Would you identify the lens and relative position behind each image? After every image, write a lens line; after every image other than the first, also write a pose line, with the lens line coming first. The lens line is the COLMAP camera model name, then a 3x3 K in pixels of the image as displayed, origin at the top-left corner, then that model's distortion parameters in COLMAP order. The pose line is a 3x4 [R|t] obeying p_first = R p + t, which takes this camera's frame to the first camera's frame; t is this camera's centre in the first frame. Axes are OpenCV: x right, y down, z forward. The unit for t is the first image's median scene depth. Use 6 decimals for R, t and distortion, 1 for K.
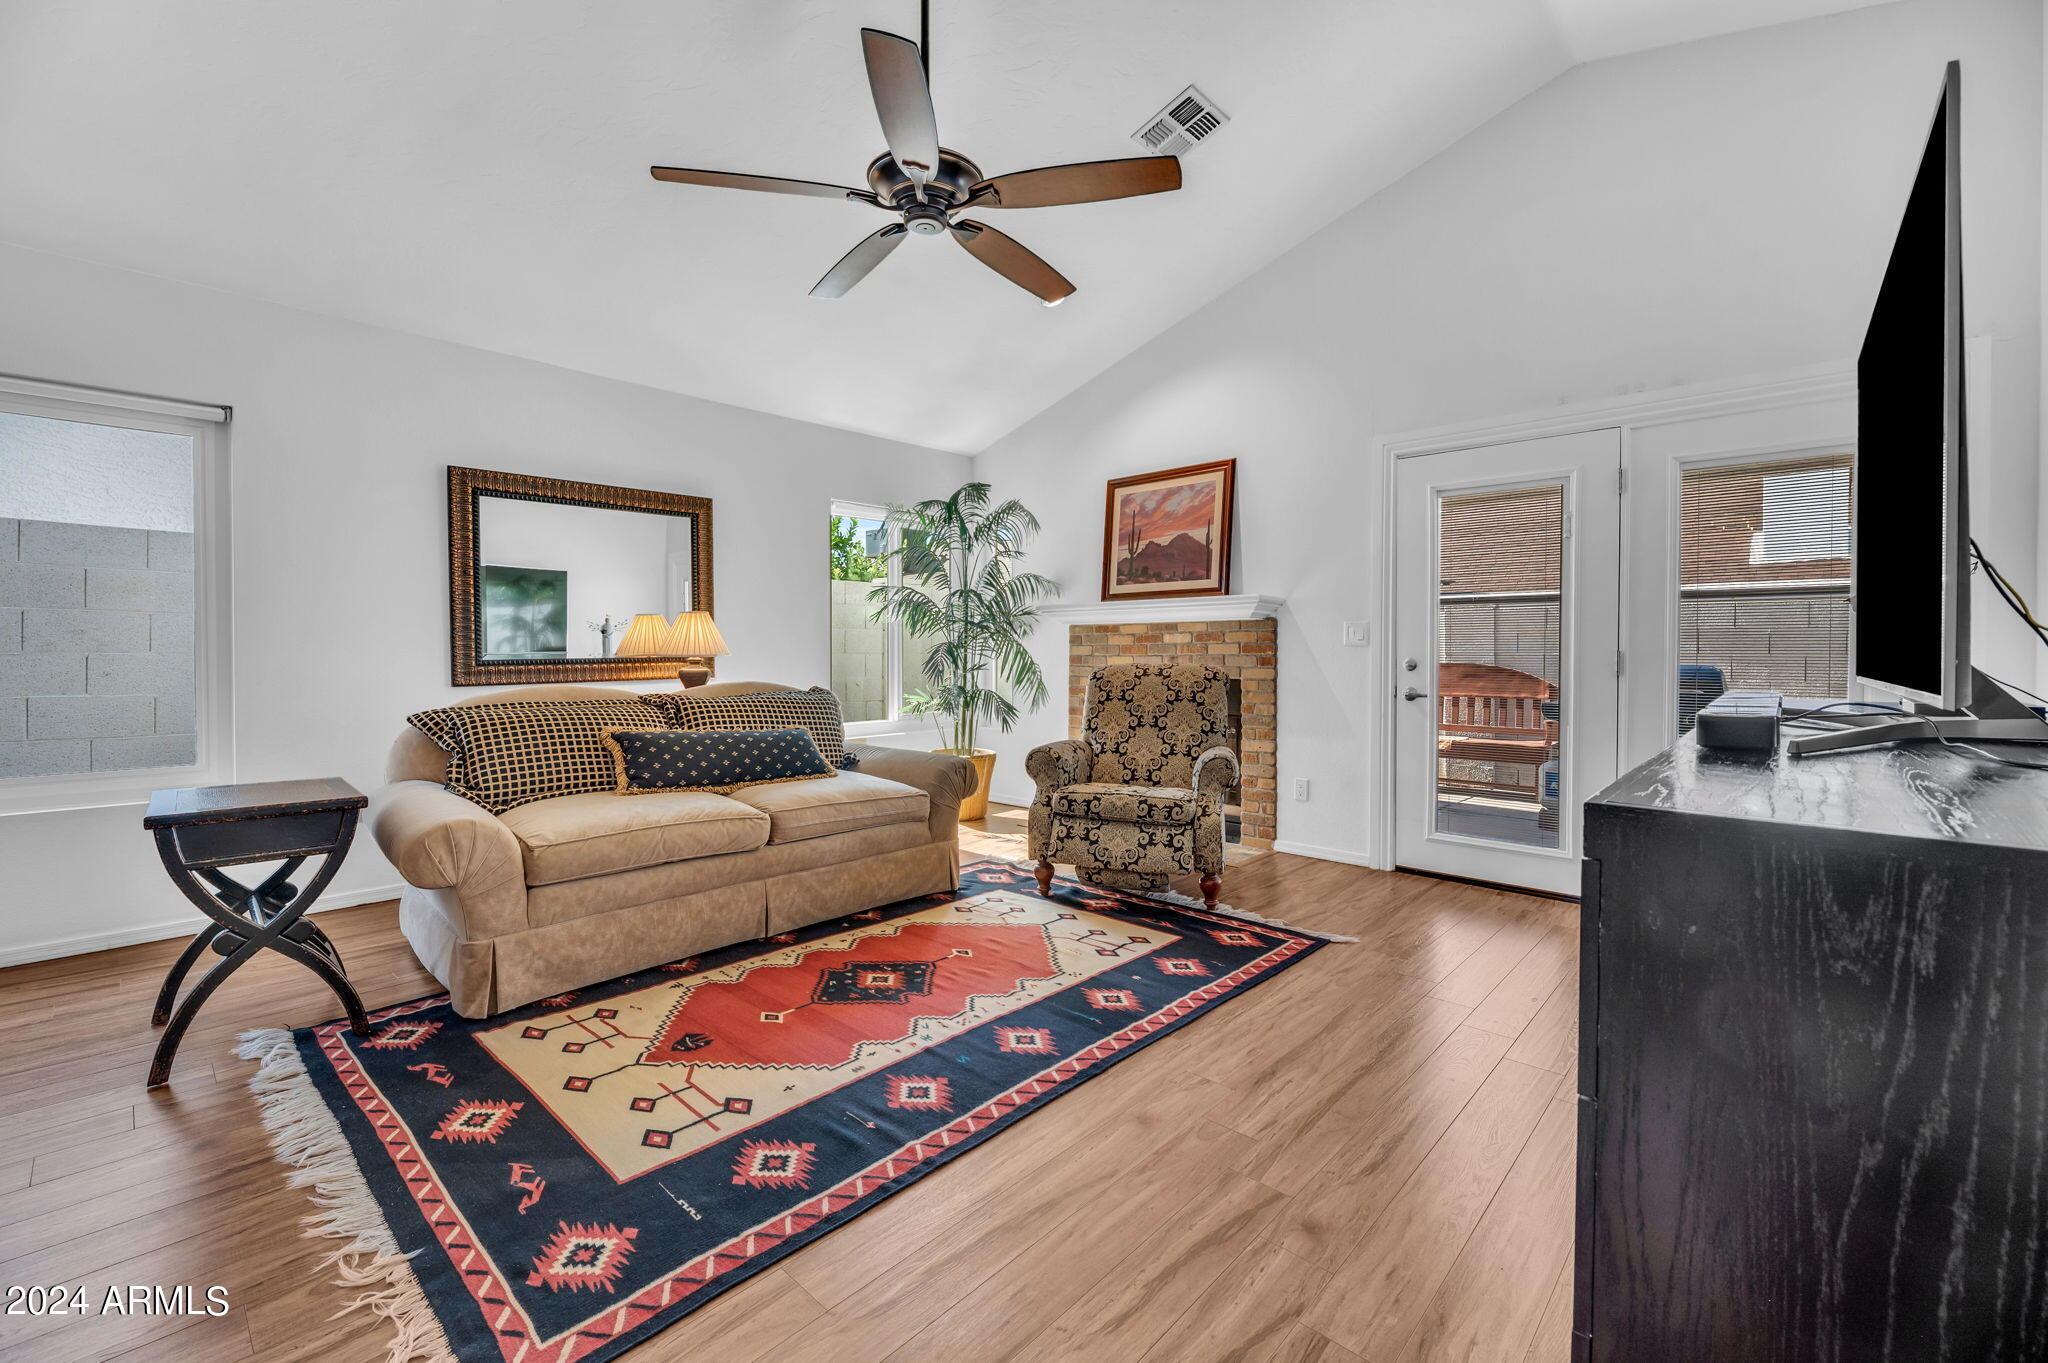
lens RADIAL K [[863.4, 0, 1017.5], [0, 863.4, 670.2], [0, 0, 1]] dist [-0.001218, -0.002661]
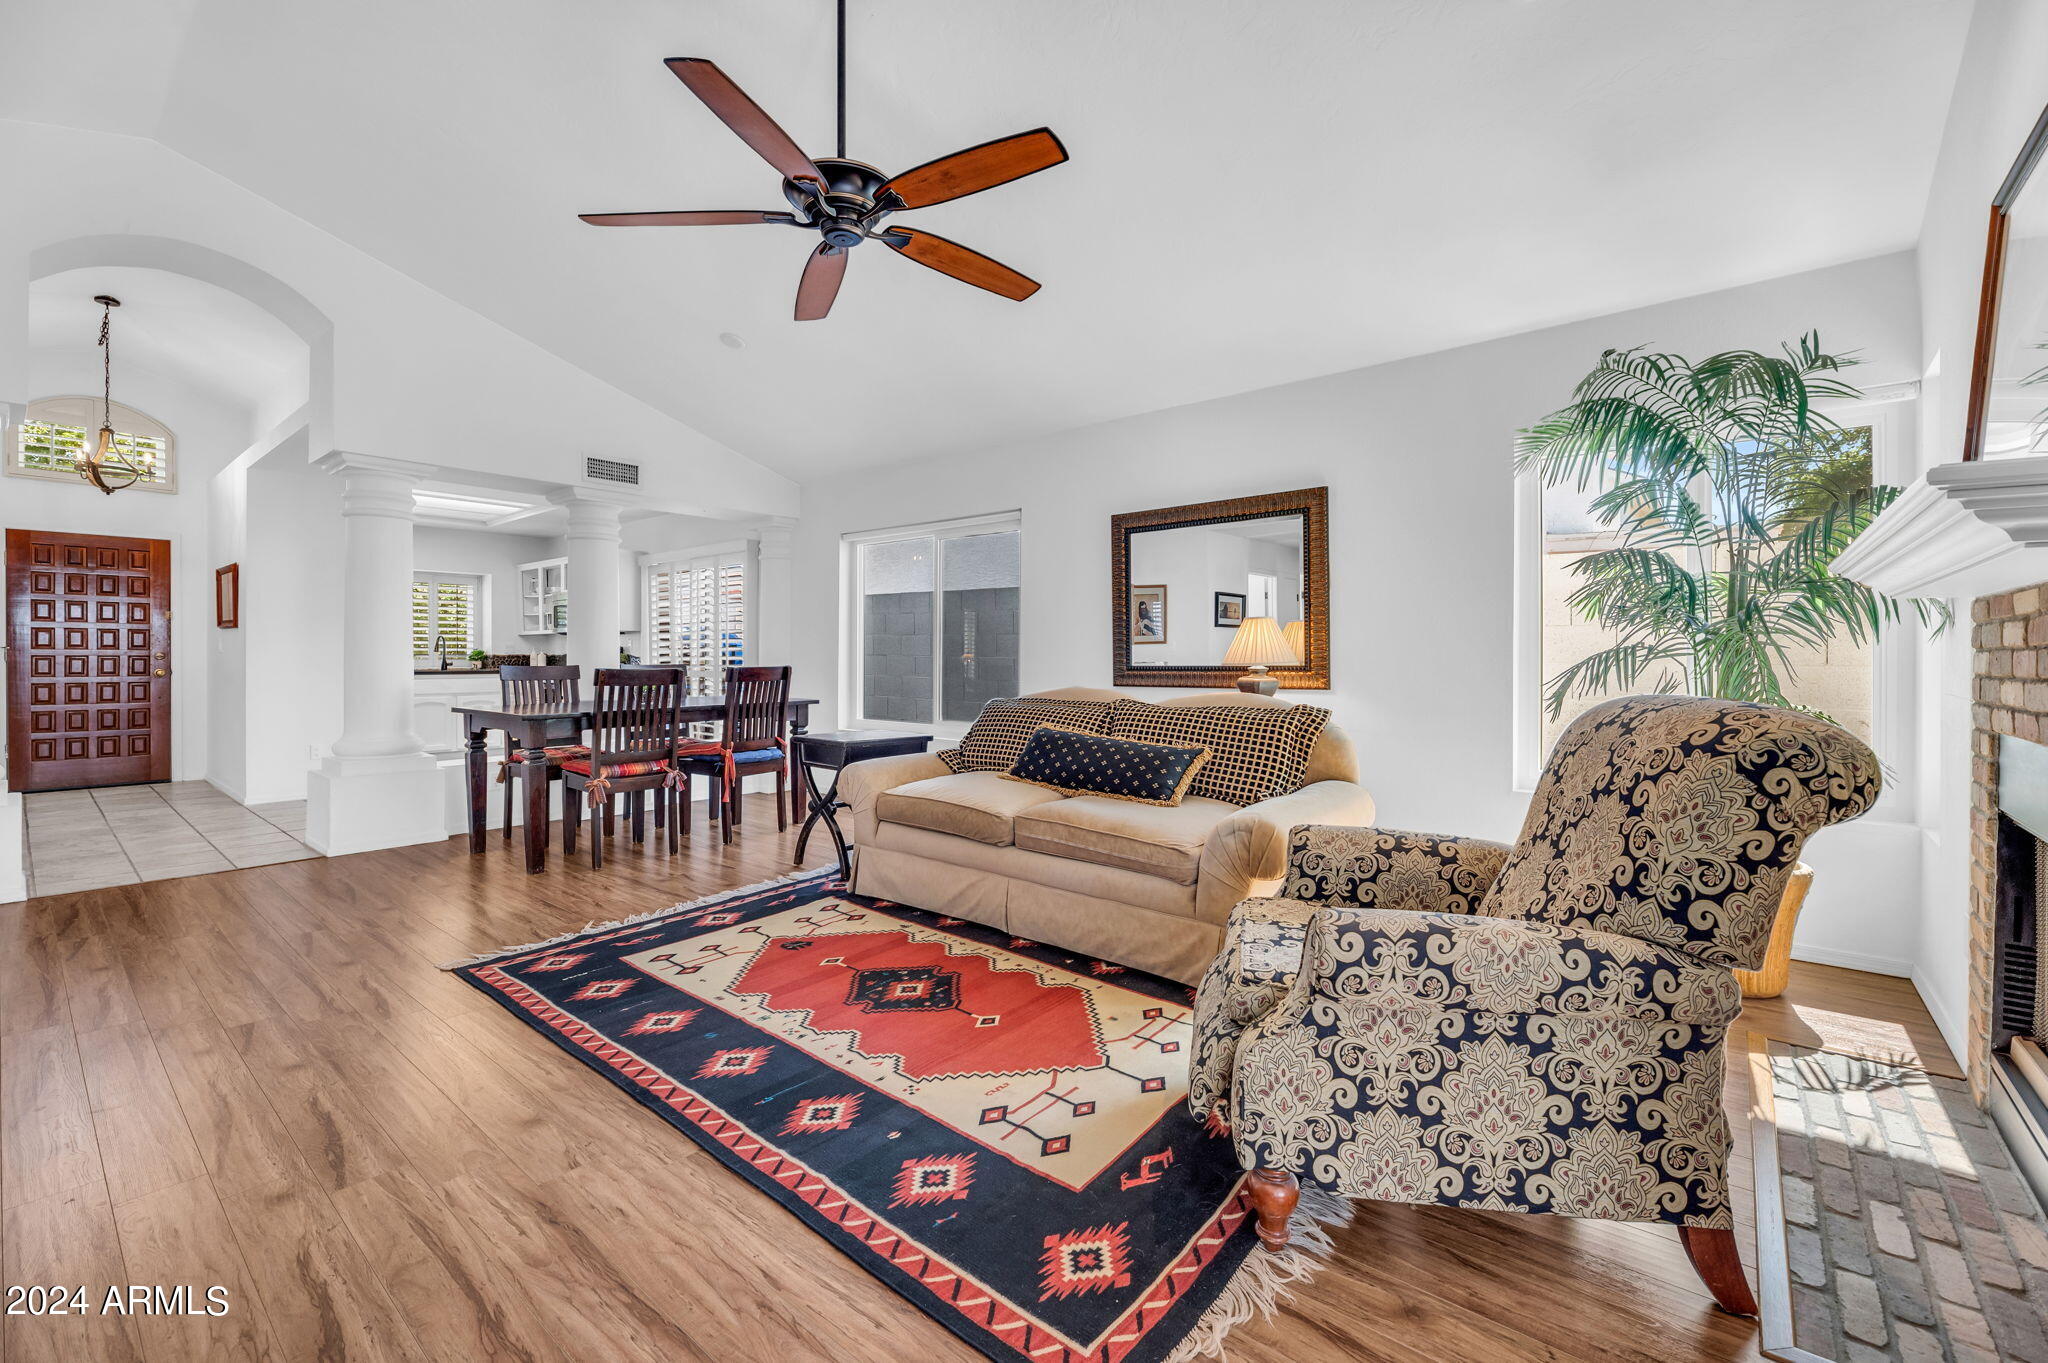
lens RADIAL K [[863.4, 0, 1024.2], [0, 863.4, 662.4], [0, 0, 1]] dist [-0.001218, -0.002661]
pose [[0.048945, 0.009242, -0.998759, 0.873093], [-0.024522, 0.999667, 0.008049, -0.032207], [0.998500, 0.024098, 0.049156, 1.117192]]
